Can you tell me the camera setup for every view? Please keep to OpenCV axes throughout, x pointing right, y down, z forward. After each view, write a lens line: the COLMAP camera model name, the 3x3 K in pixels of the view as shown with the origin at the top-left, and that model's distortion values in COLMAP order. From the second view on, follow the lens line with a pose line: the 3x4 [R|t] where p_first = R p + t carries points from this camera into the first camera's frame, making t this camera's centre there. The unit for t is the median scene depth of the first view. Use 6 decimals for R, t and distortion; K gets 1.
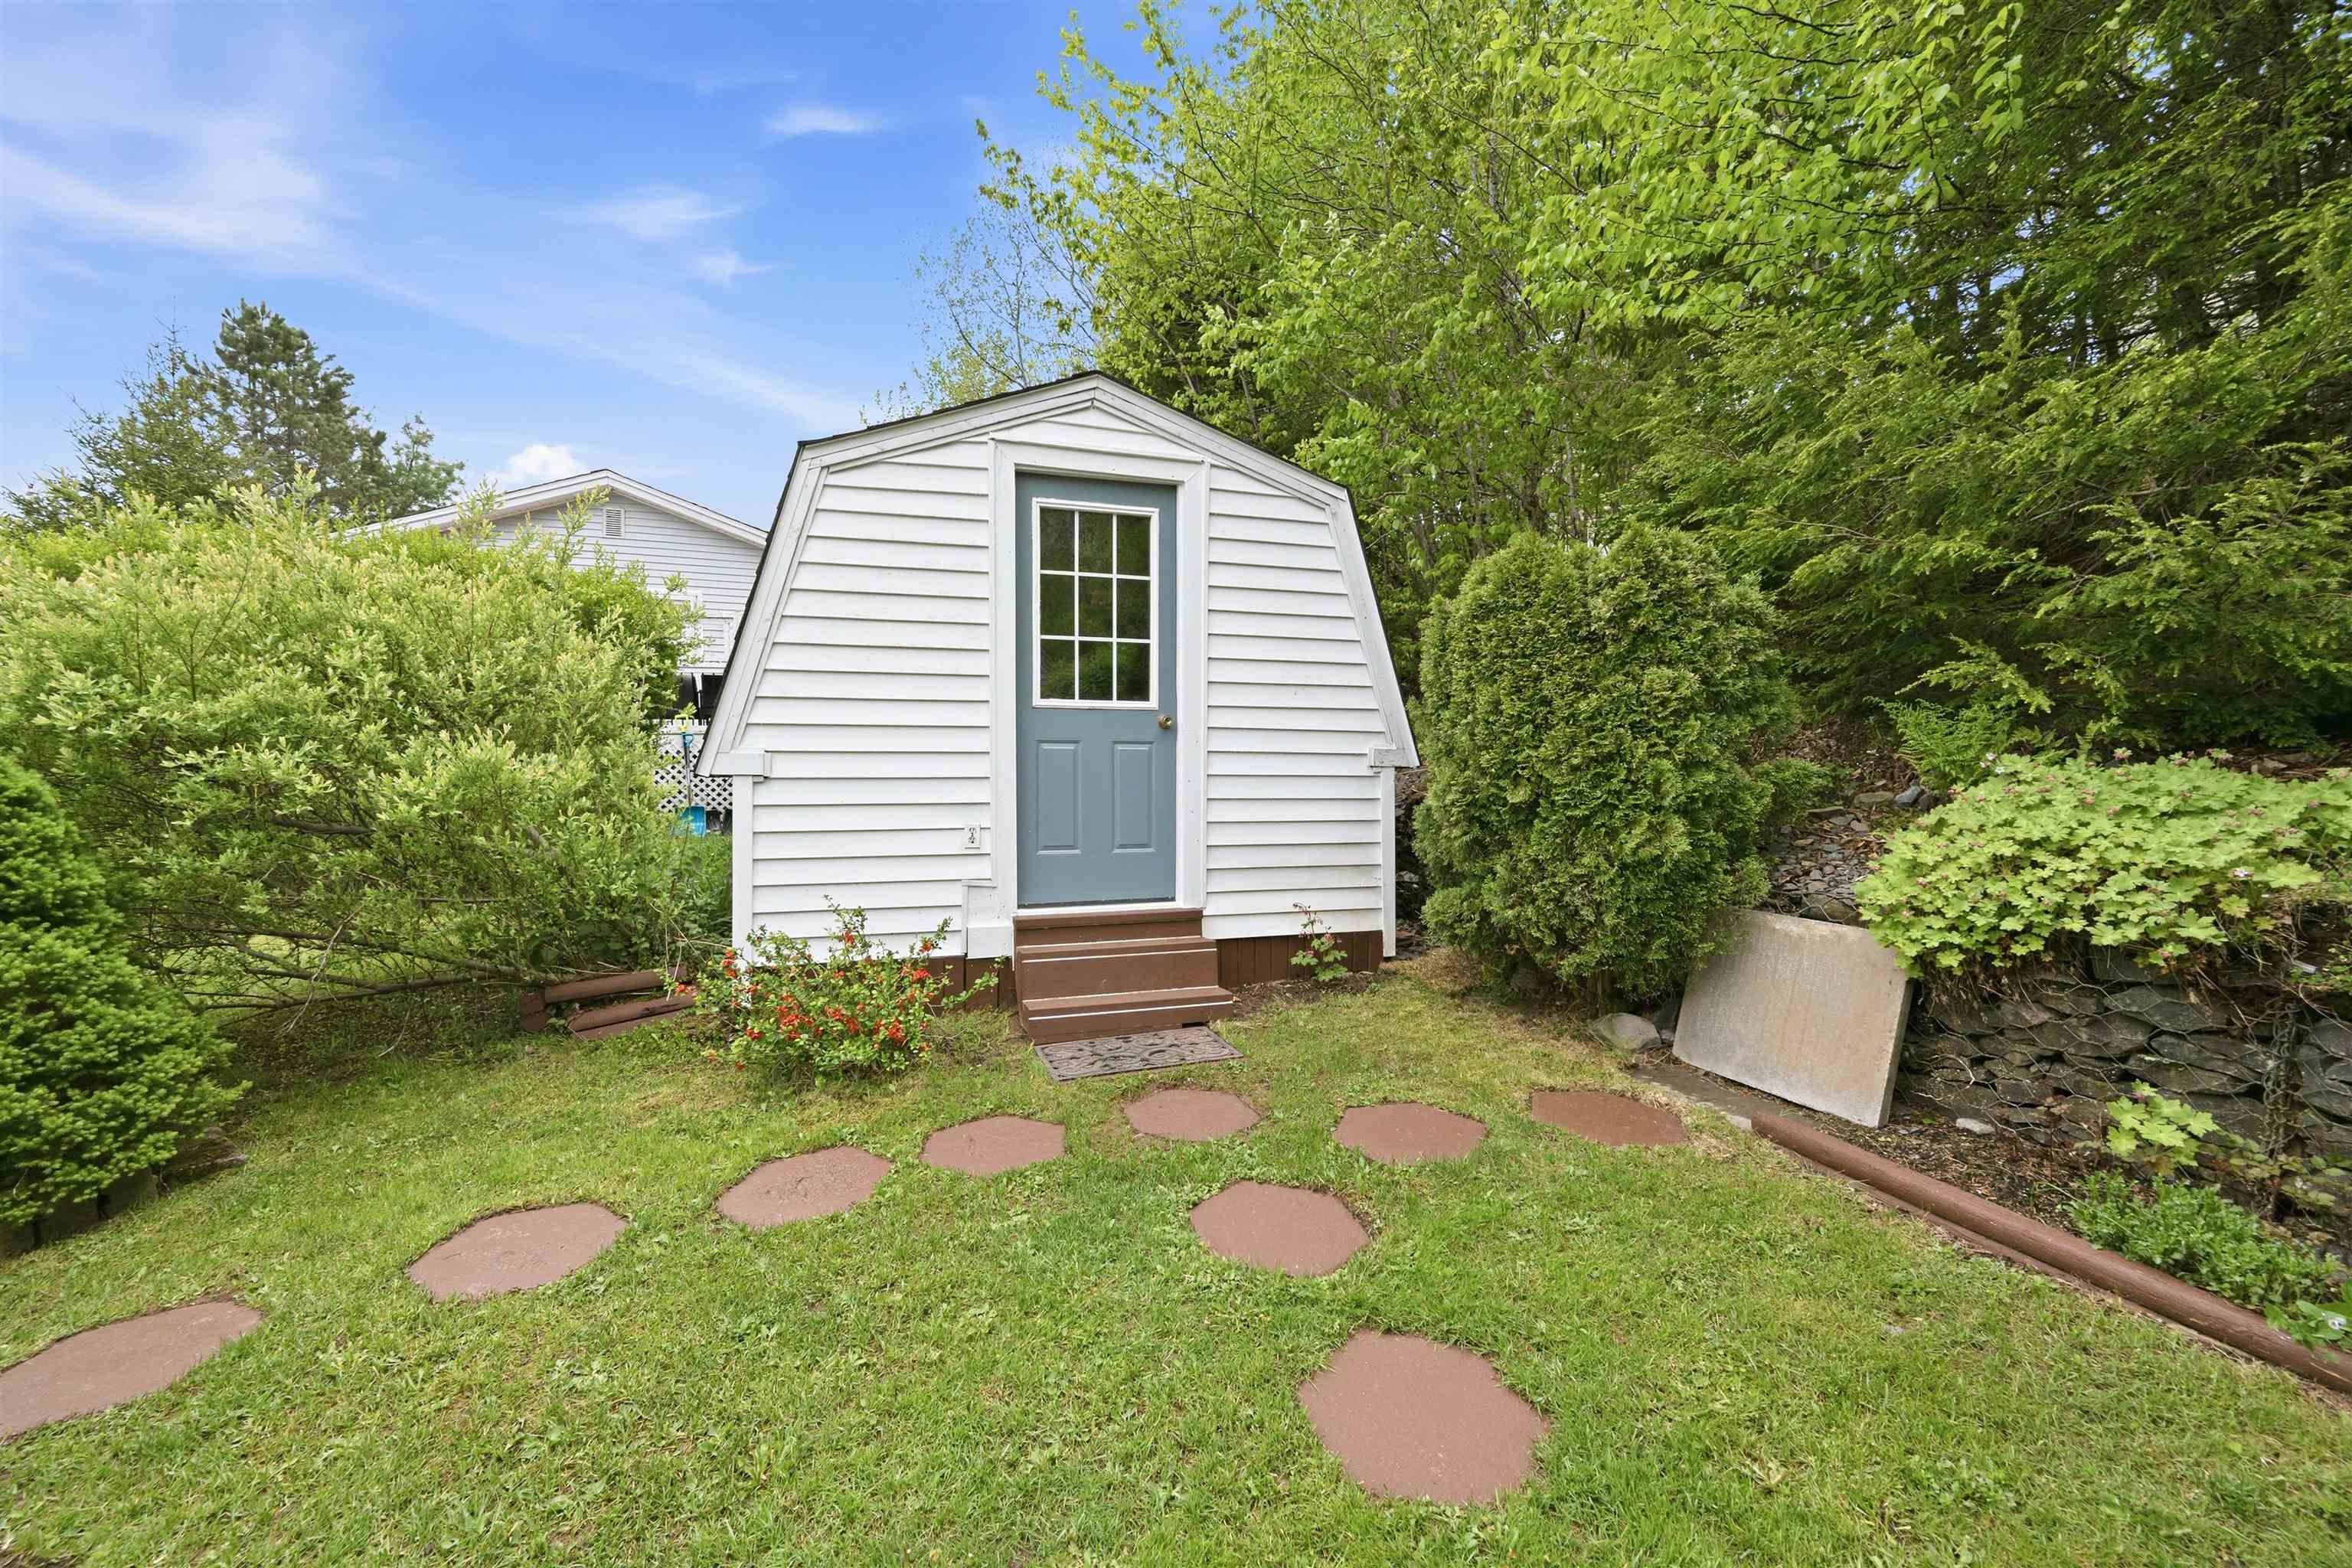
lens RADIAL K [[926.7, 0, 1169.1], [0, 926.7, 800.6], [0, 0, 1]] dist [-0.008448, -0.000003]
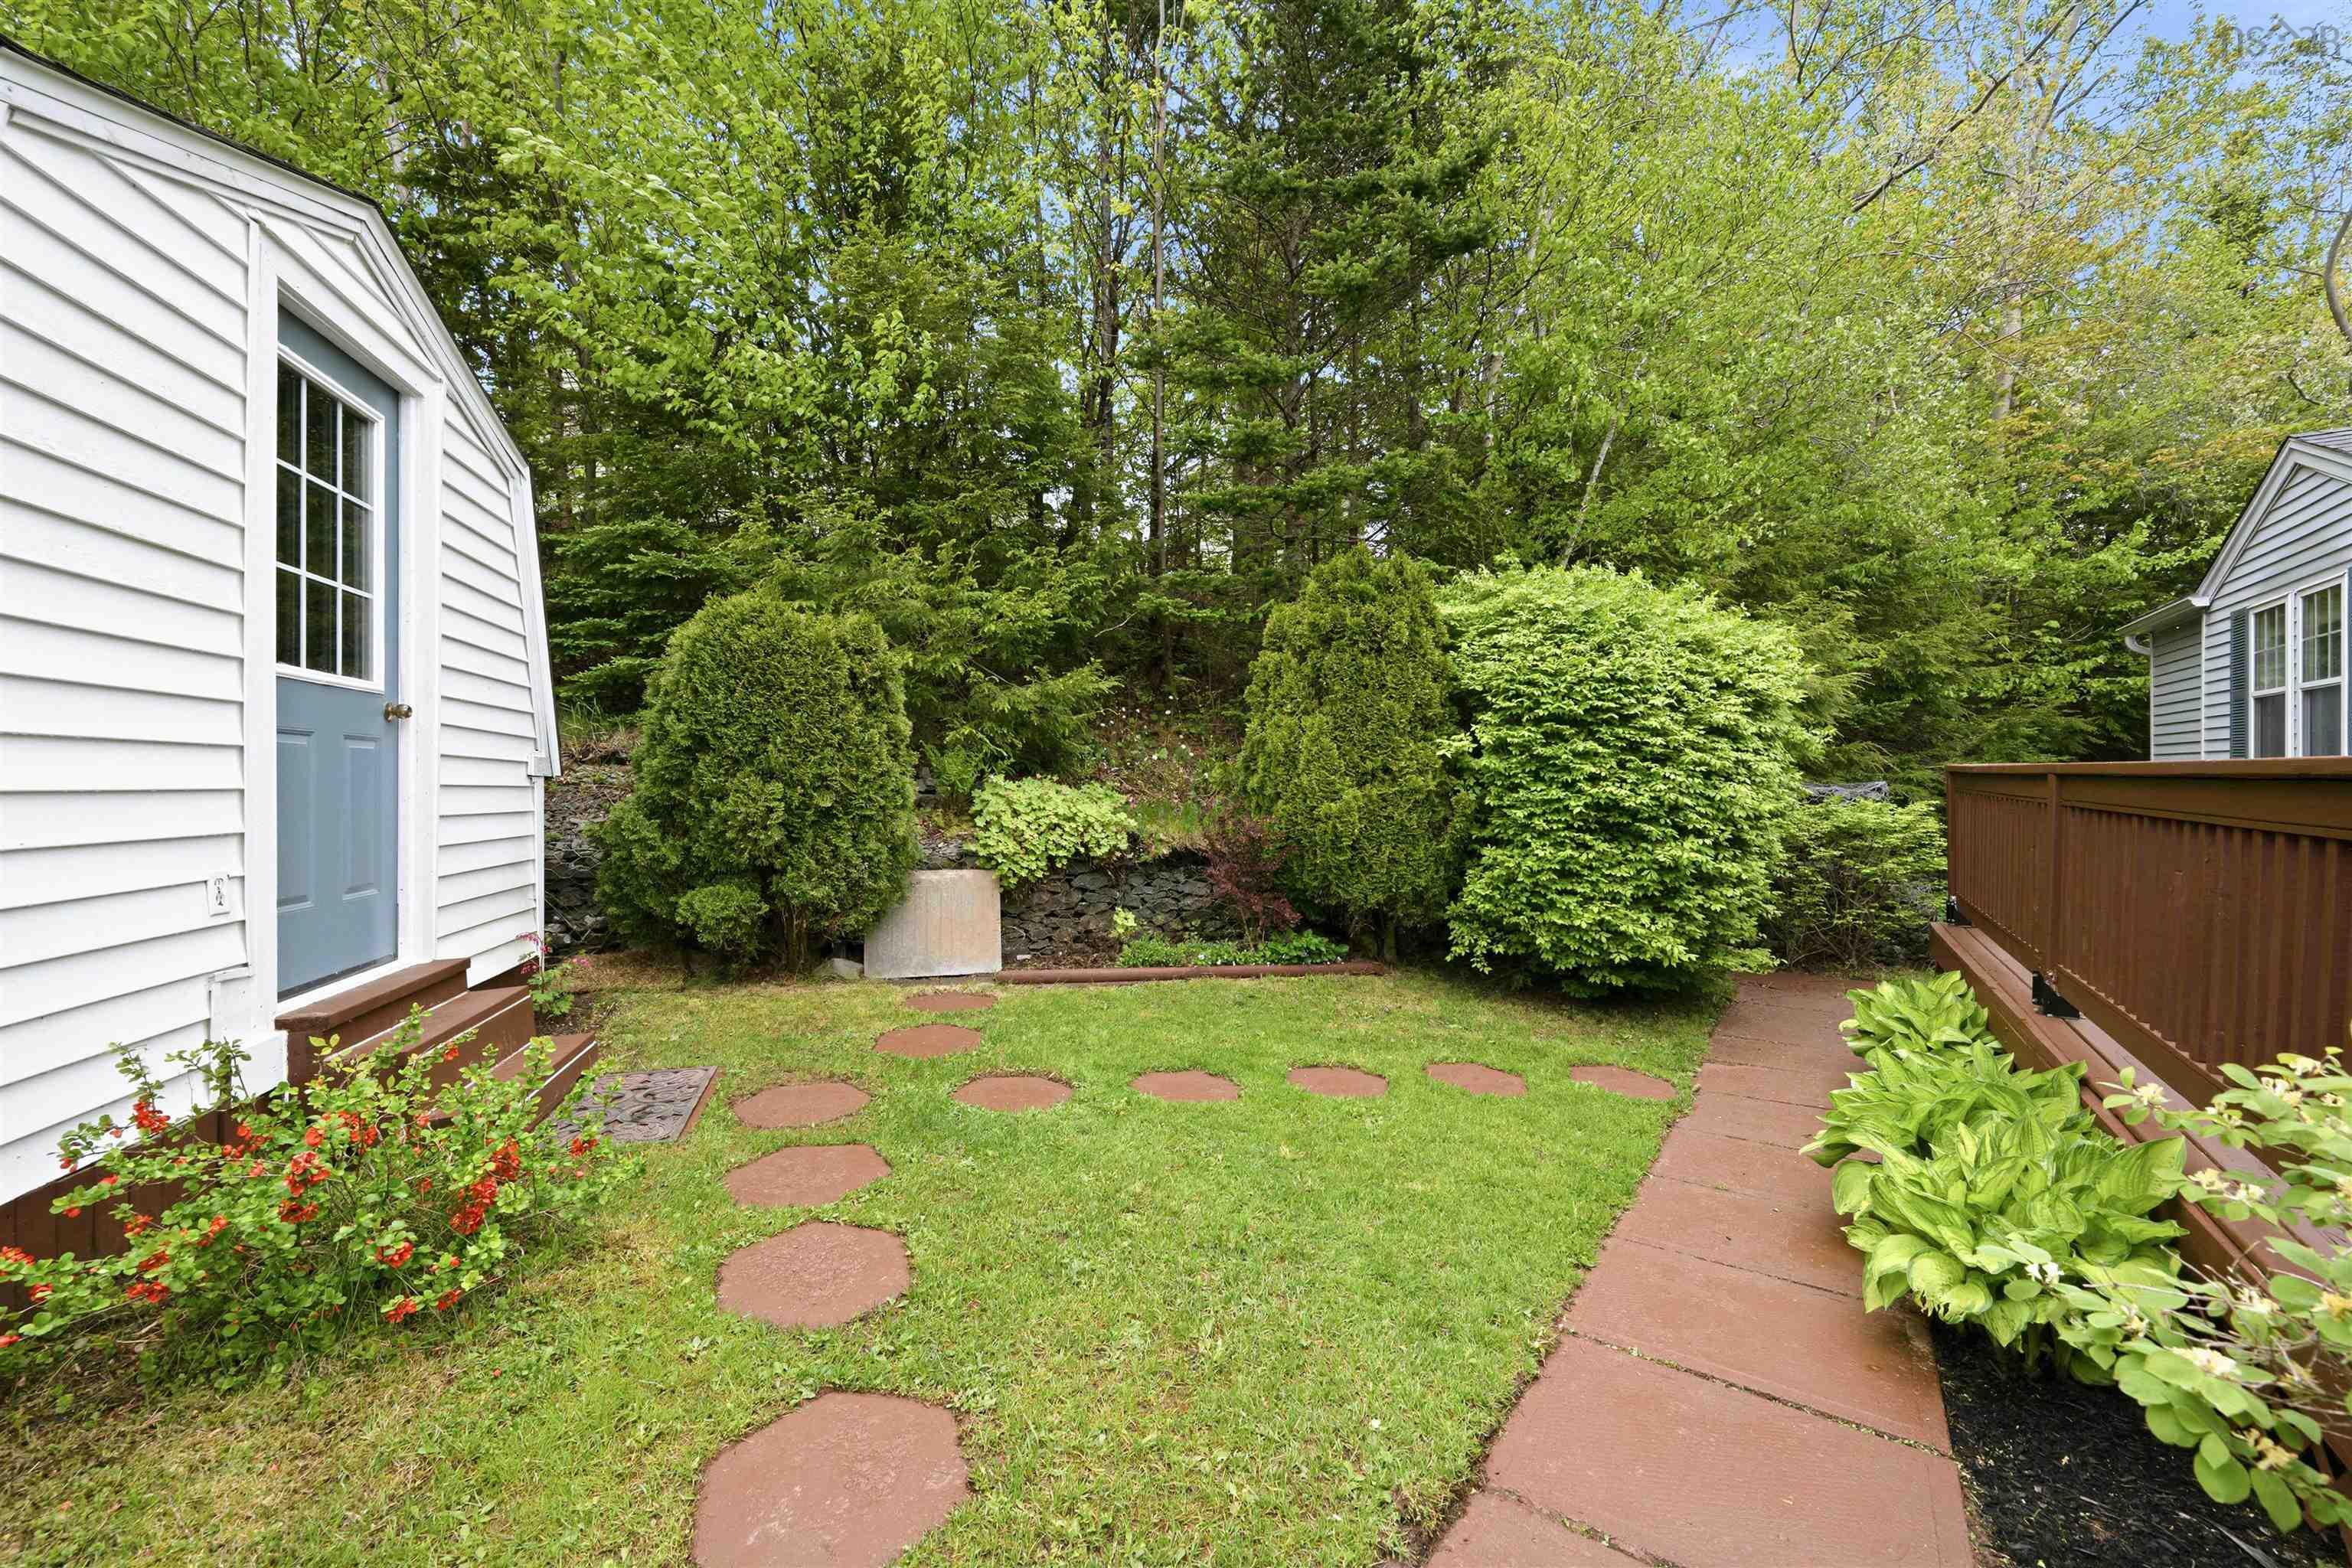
lens RADIAL K [[926.7, 0, 1177.0], [0, 926.7, 782.3], [0, 0, 1]] dist [-0.008448, -0.000003]
pose [[0.009718, 0.002960, 0.999948, -0.739780], [0.024781, 0.999688, -0.003200, -0.012499], [-0.999646, 0.024811, 0.009642, 0.393560]]
